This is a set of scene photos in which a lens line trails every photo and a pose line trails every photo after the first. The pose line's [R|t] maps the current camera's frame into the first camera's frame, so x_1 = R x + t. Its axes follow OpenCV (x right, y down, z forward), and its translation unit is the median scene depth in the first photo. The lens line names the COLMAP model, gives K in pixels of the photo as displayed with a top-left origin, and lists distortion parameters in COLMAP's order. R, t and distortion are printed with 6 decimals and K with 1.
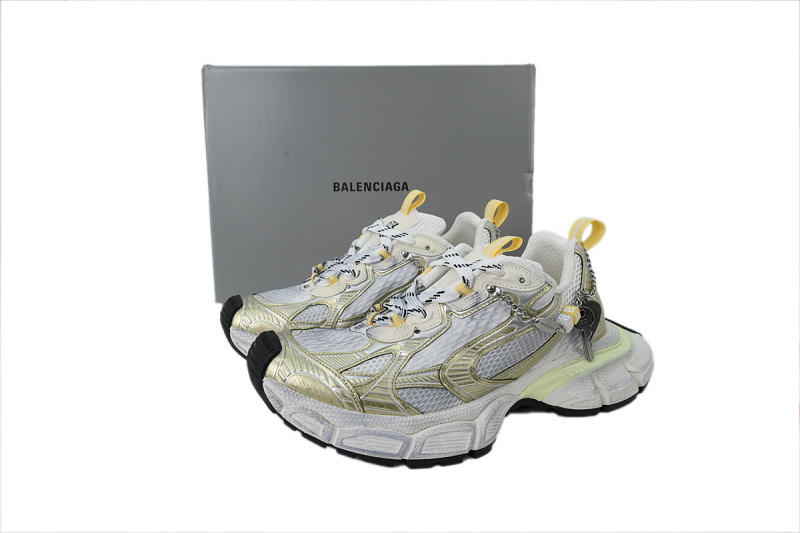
lens RADIAL K [[562.5, 0, 400.0], [0, 562.5, 266.5], [0, 0, 1]] dist [0.001092, -0.000950]
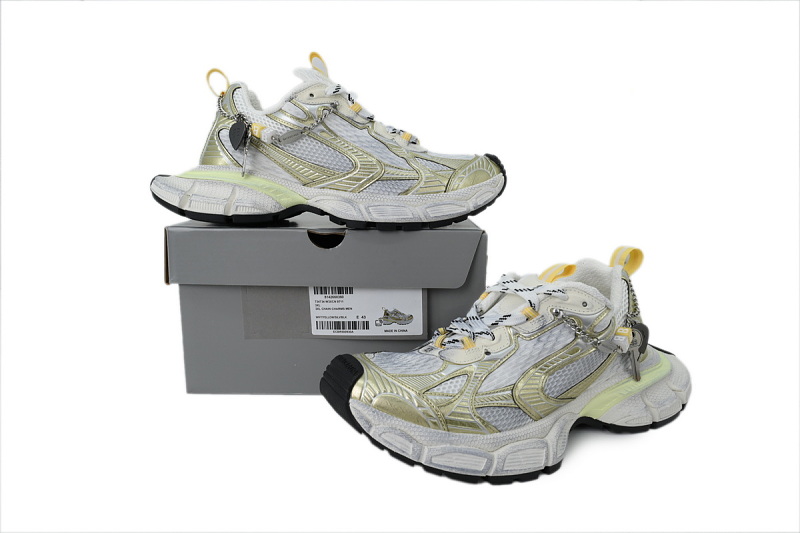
lens RADIAL K [[562.5, 0, 400.0], [0, 562.5, 266.5], [0, 0, 1]] dist [0.001092, -0.000950]
pose [[0.998041, 0.000244, 0.062559, -0.200026], [0.002851, 0.998776, -0.049372, 0.005099], [-0.062494, 0.049453, 0.996819, -0.045302]]
